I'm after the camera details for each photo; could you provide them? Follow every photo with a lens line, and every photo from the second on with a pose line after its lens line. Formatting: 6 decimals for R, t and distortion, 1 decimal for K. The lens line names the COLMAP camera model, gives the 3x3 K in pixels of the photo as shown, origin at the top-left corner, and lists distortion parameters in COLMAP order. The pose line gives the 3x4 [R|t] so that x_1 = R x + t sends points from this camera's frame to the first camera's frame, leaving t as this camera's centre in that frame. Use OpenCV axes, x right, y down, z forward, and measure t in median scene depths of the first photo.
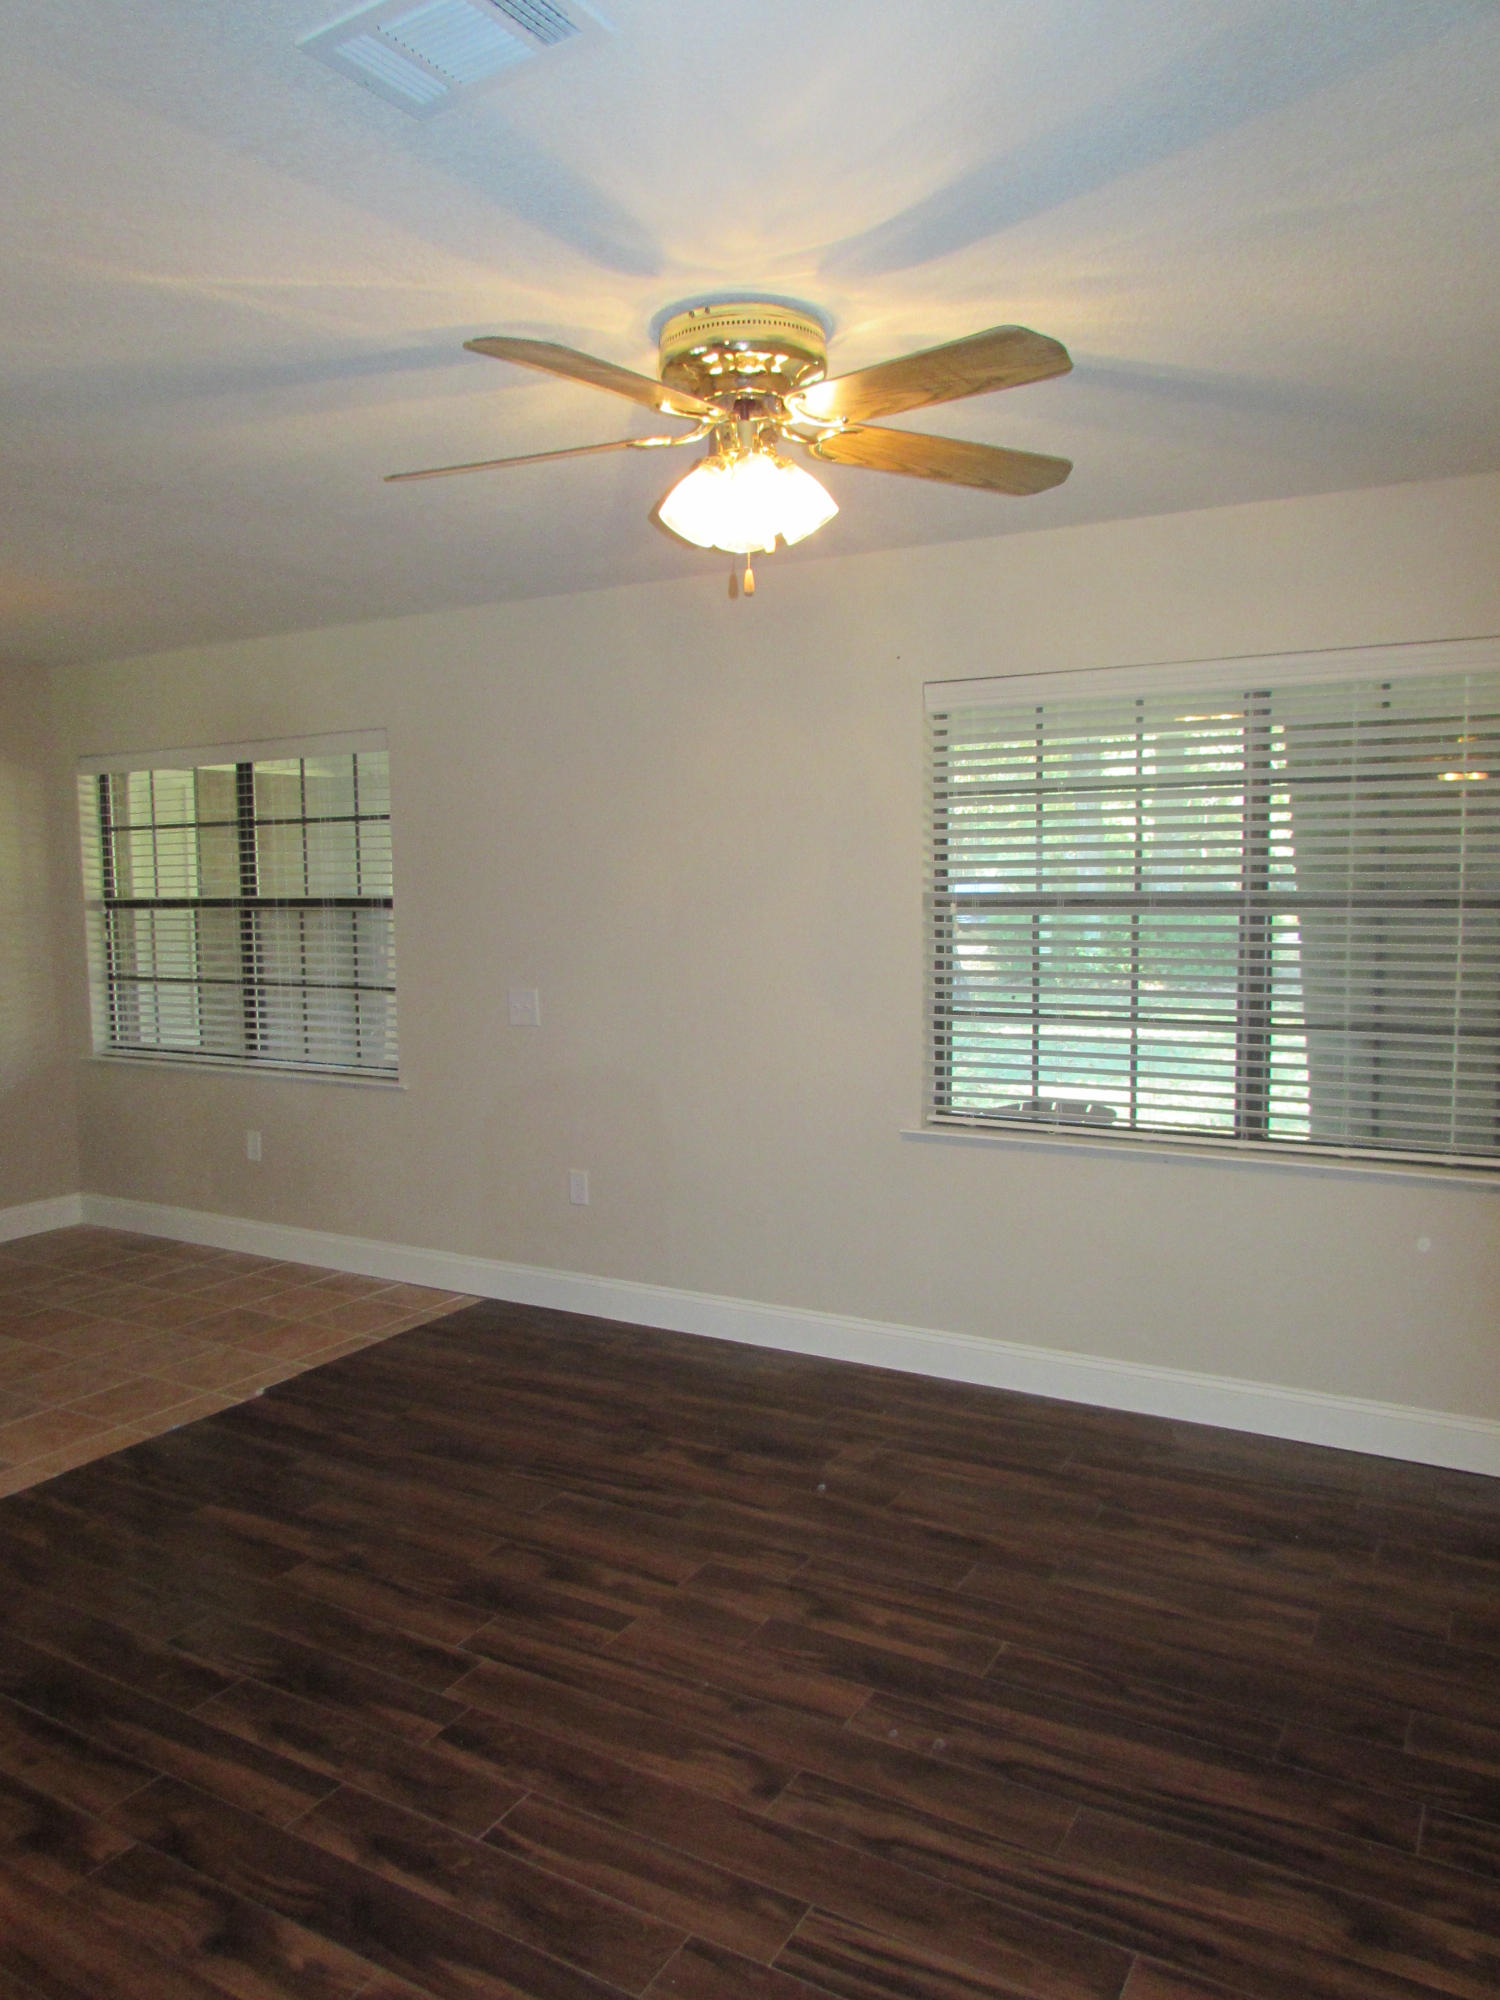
lens RADIAL K [[1417.6, 0, 732.4], [0, 1417.6, 995.4], [0, 0, 1]] dist [-0.033246, 0.013583]
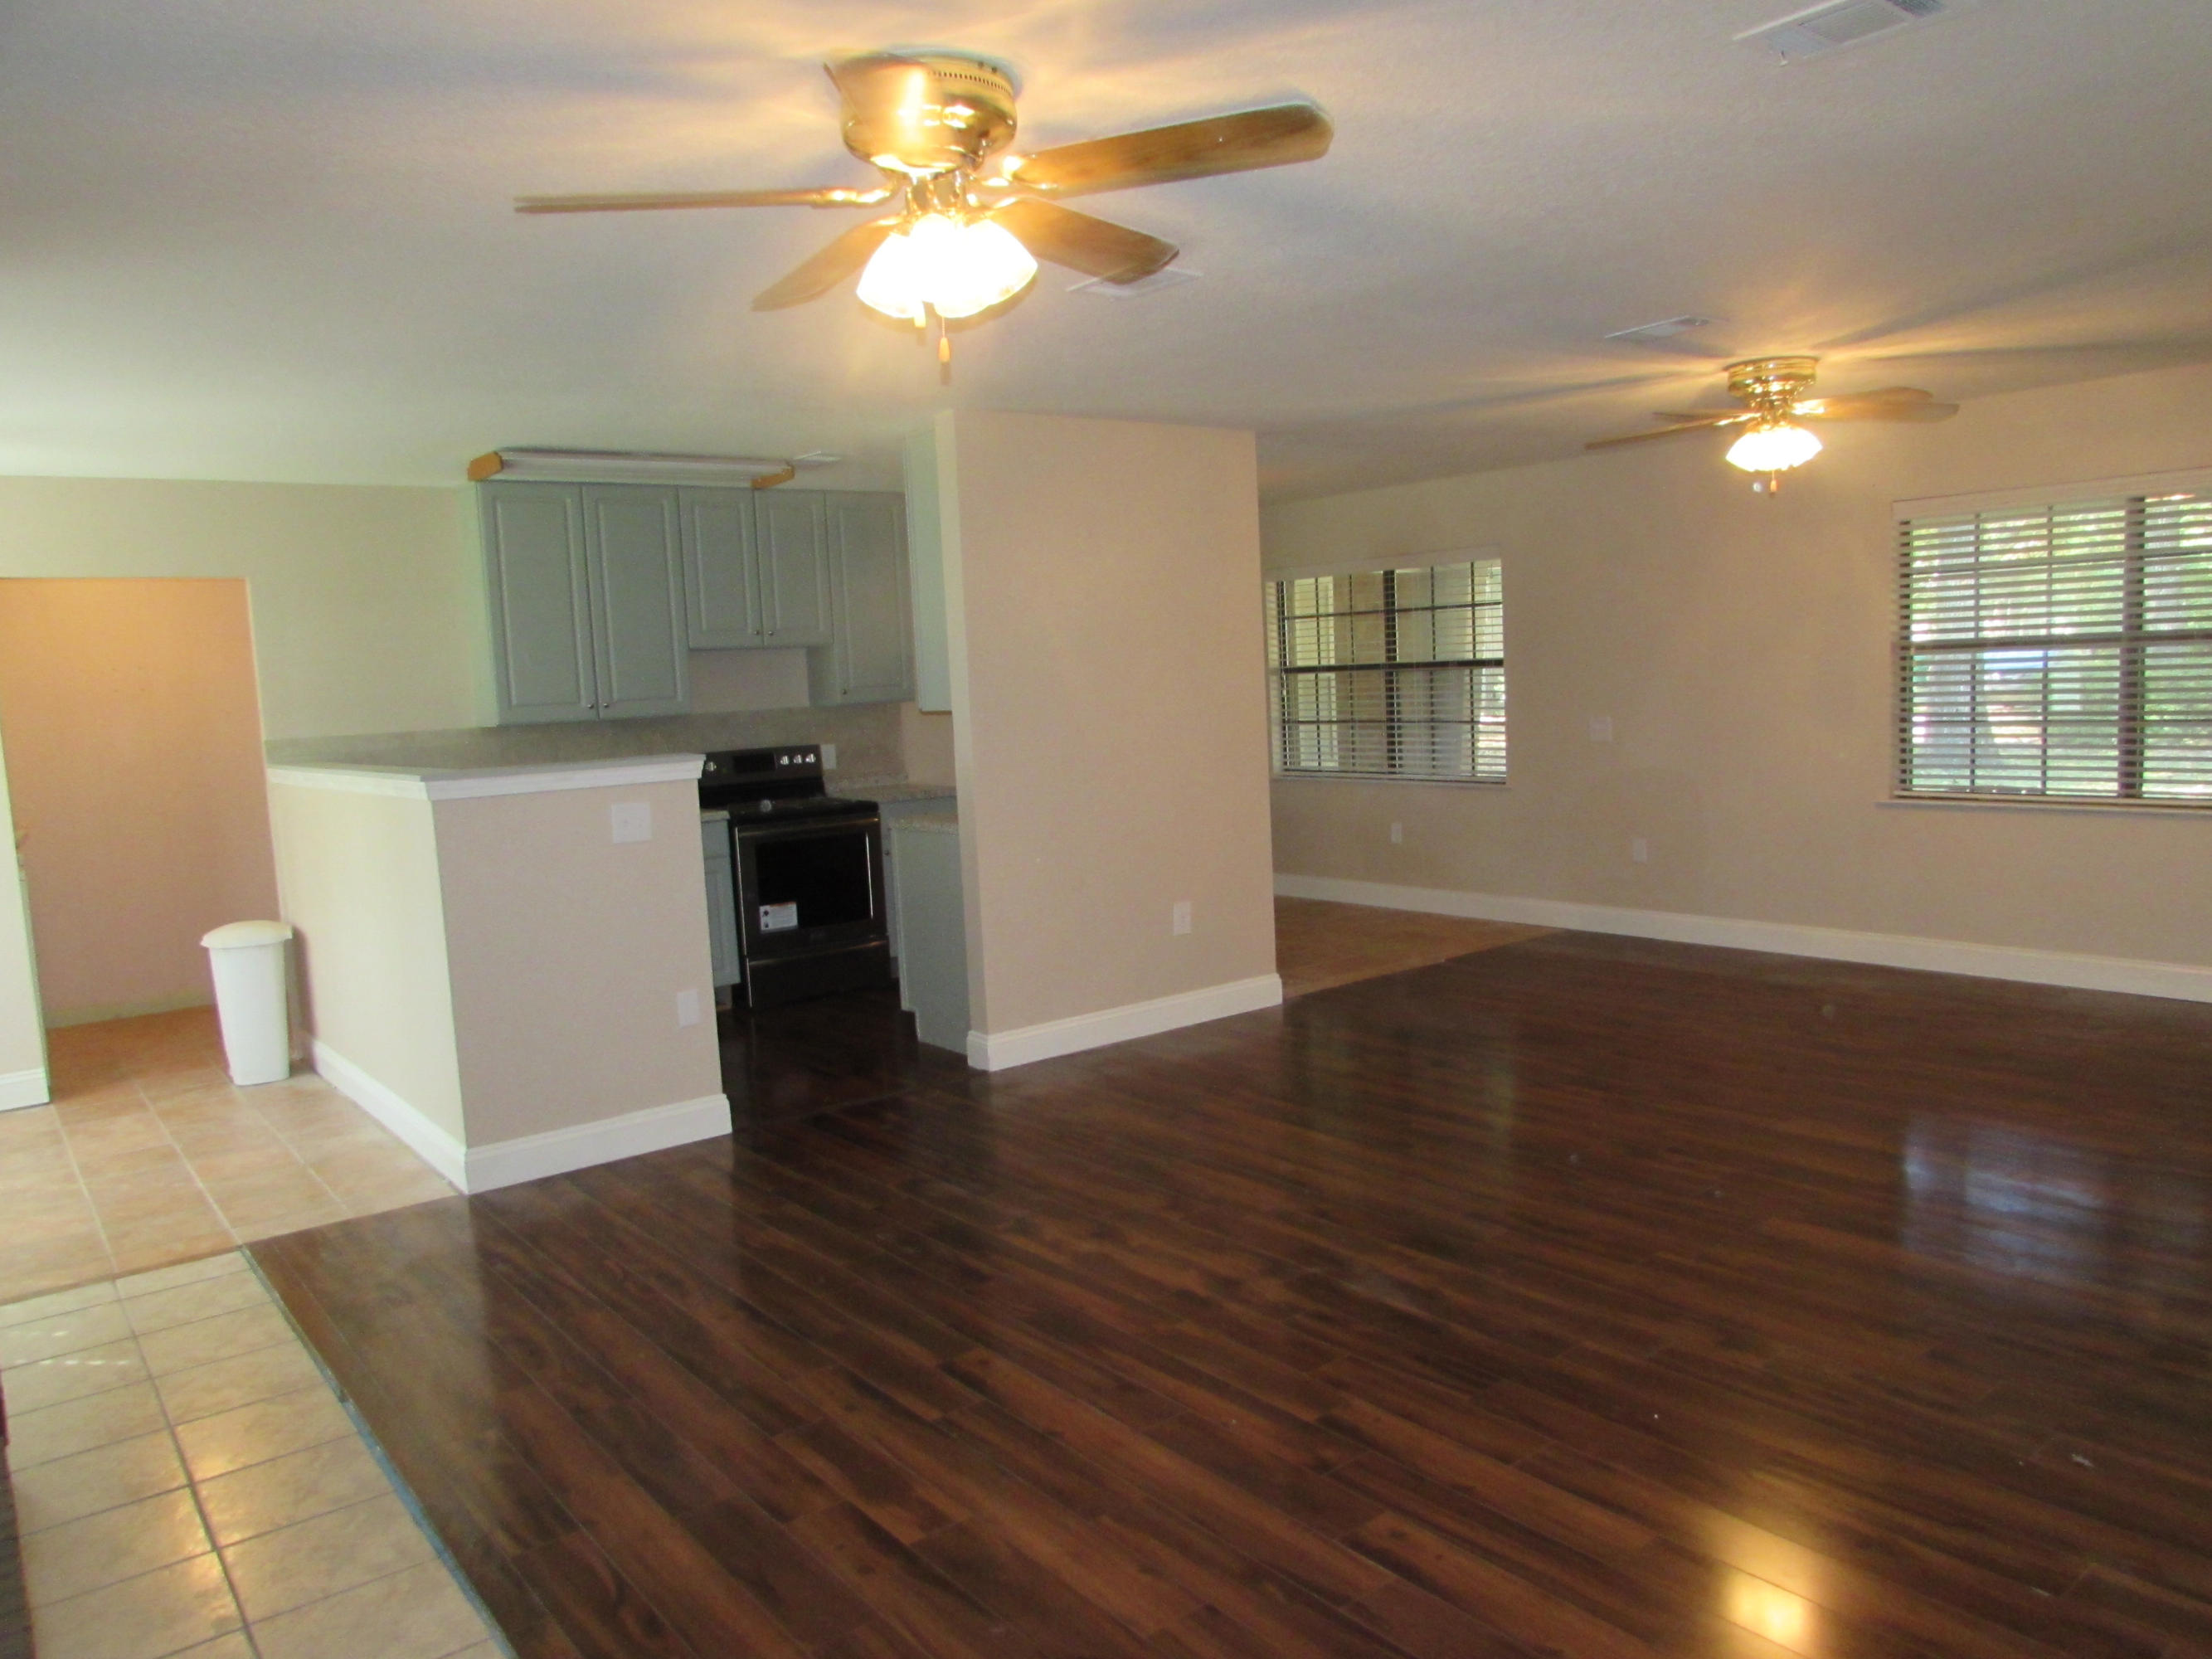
lens RADIAL K [[1568.0, 0, 1098.7], [0, 1568.0, 818.4], [0, 0, 1]] dist [-0.033246, 0.013583]
pose [[0.929493, 0.004597, -0.368810, -0.037935], [0.003265, 0.999781, 0.020690, 0.080182], [0.368824, -0.020435, 0.929275, -0.865243]]
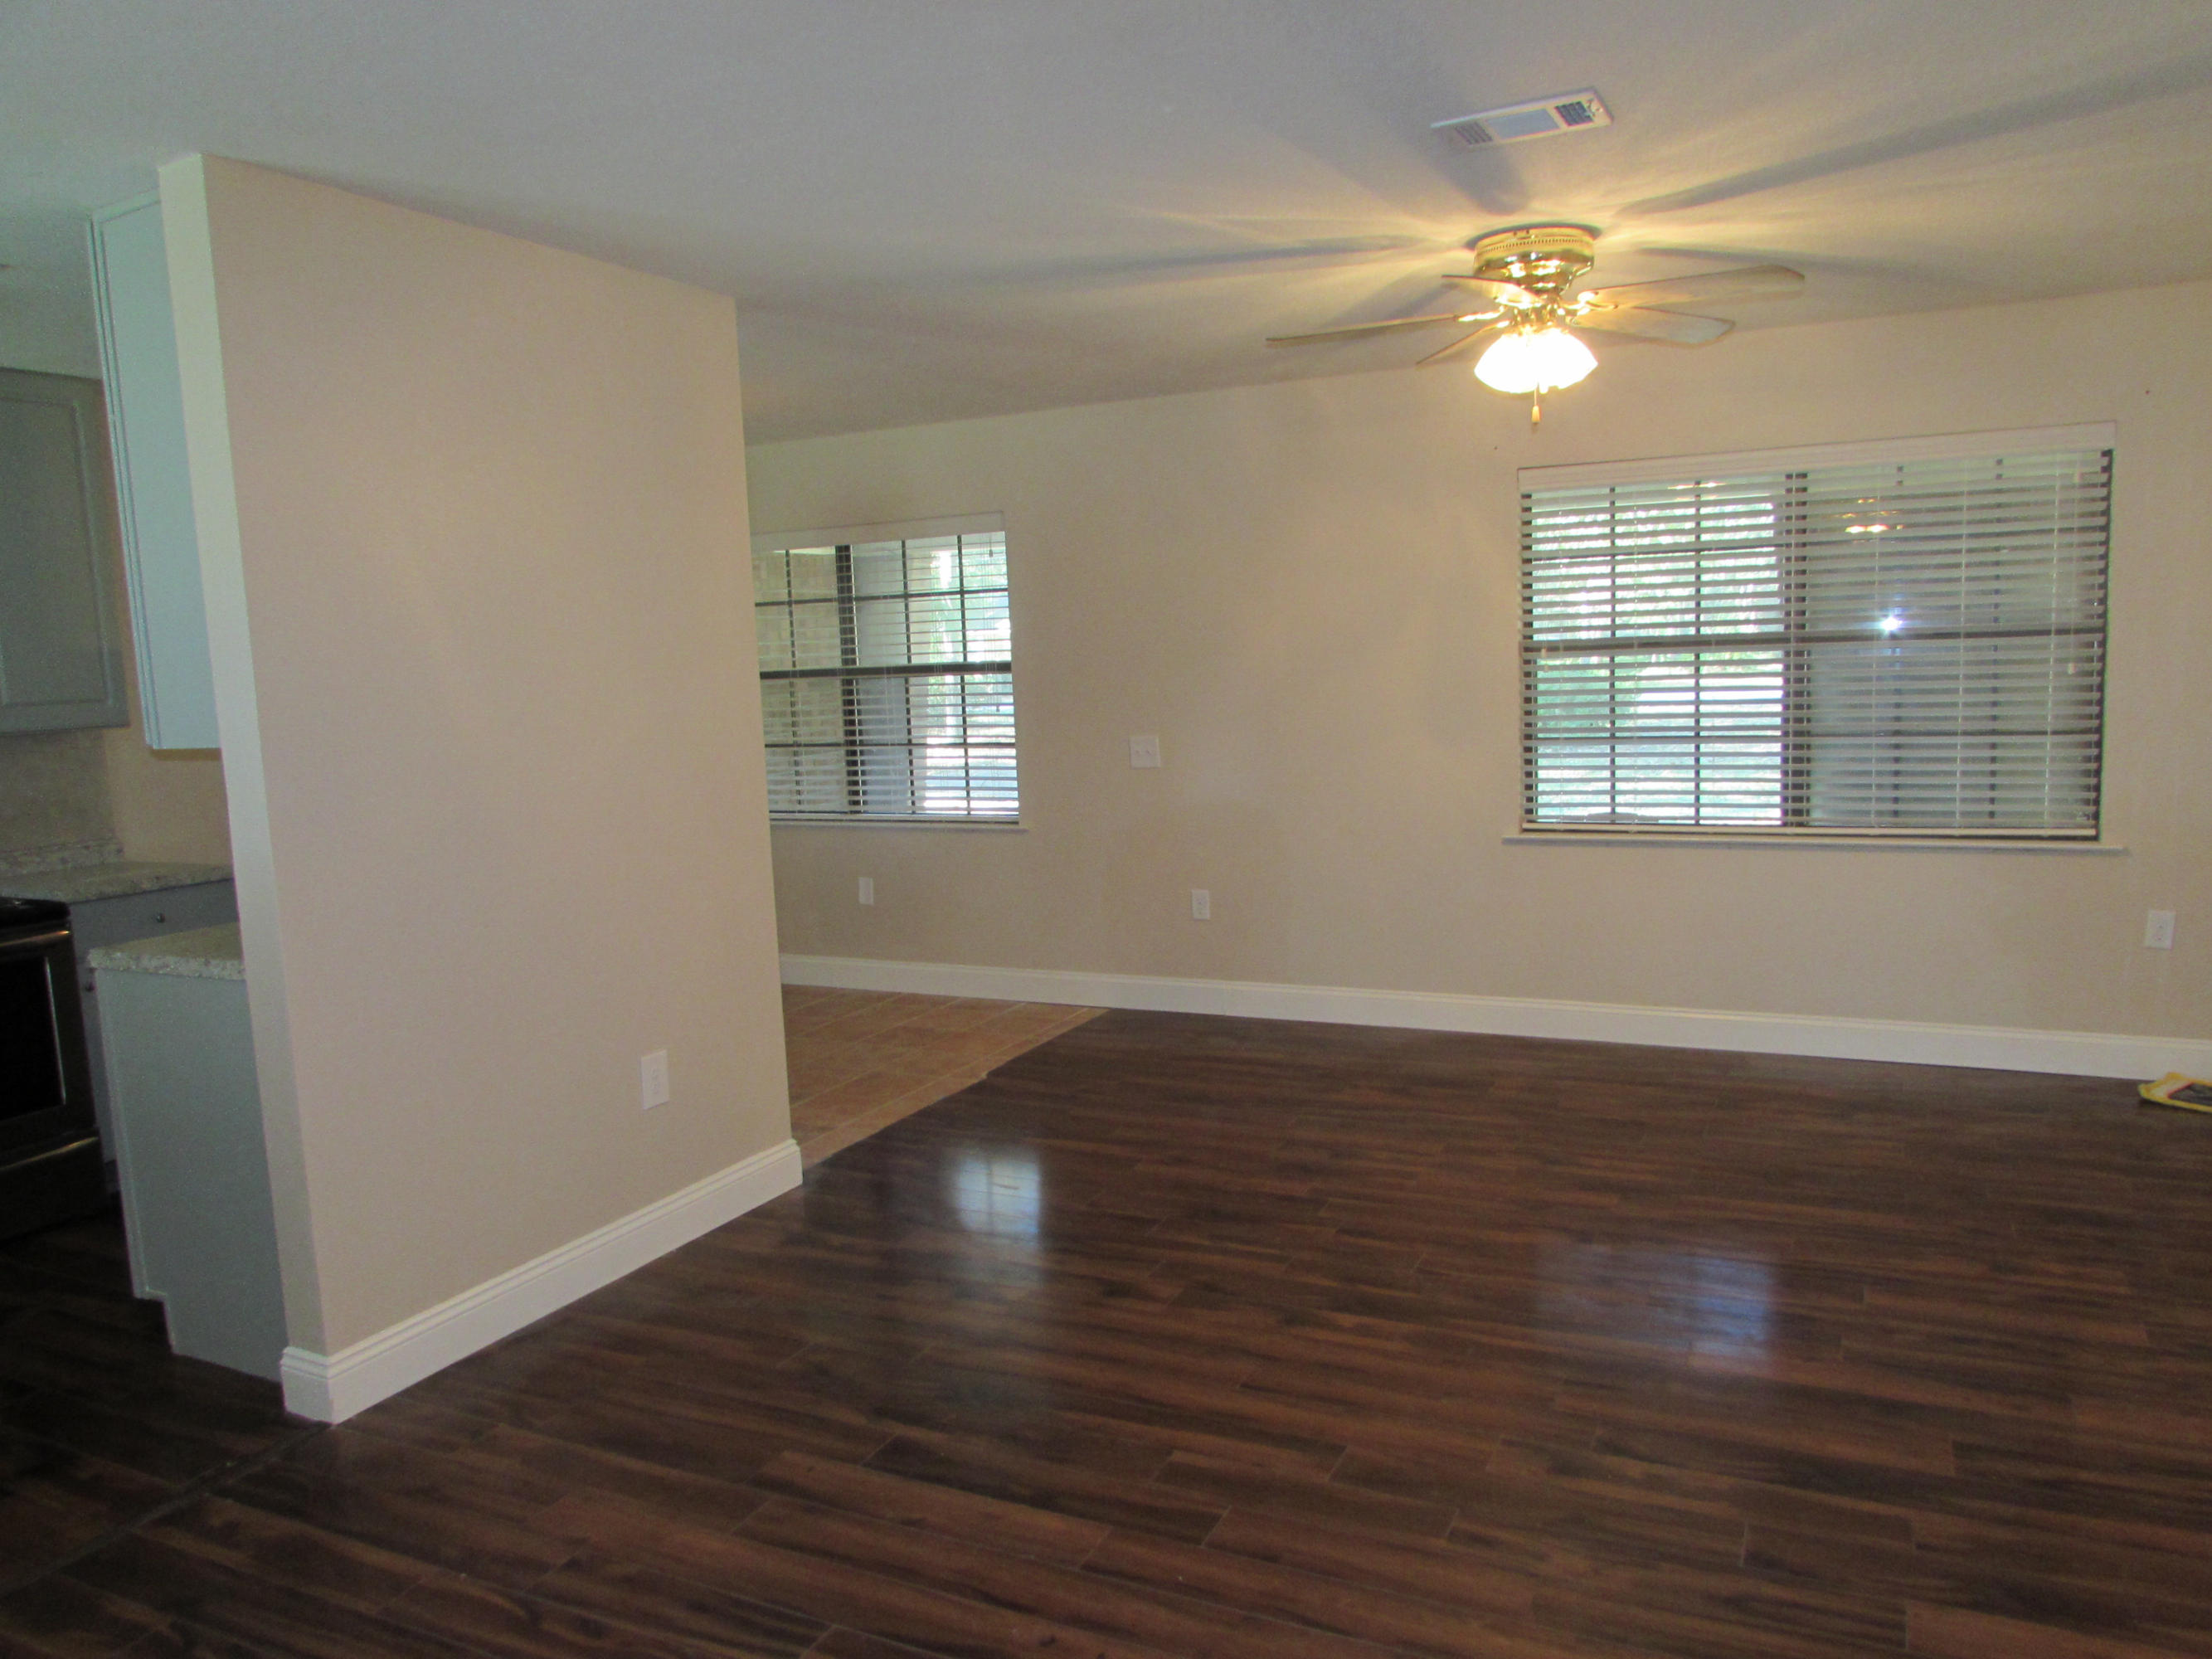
lens RADIAL K [[1568.0, 0, 1096.7], [0, 1568.0, 837.6], [0, 0, 1]] dist [-0.033246, 0.013583]
pose [[0.997142, -0.035437, 0.066726, -0.332928], [0.033256, 0.998884, 0.033524, 0.040930], [-0.067839, -0.031209, 0.997208, -0.336499]]
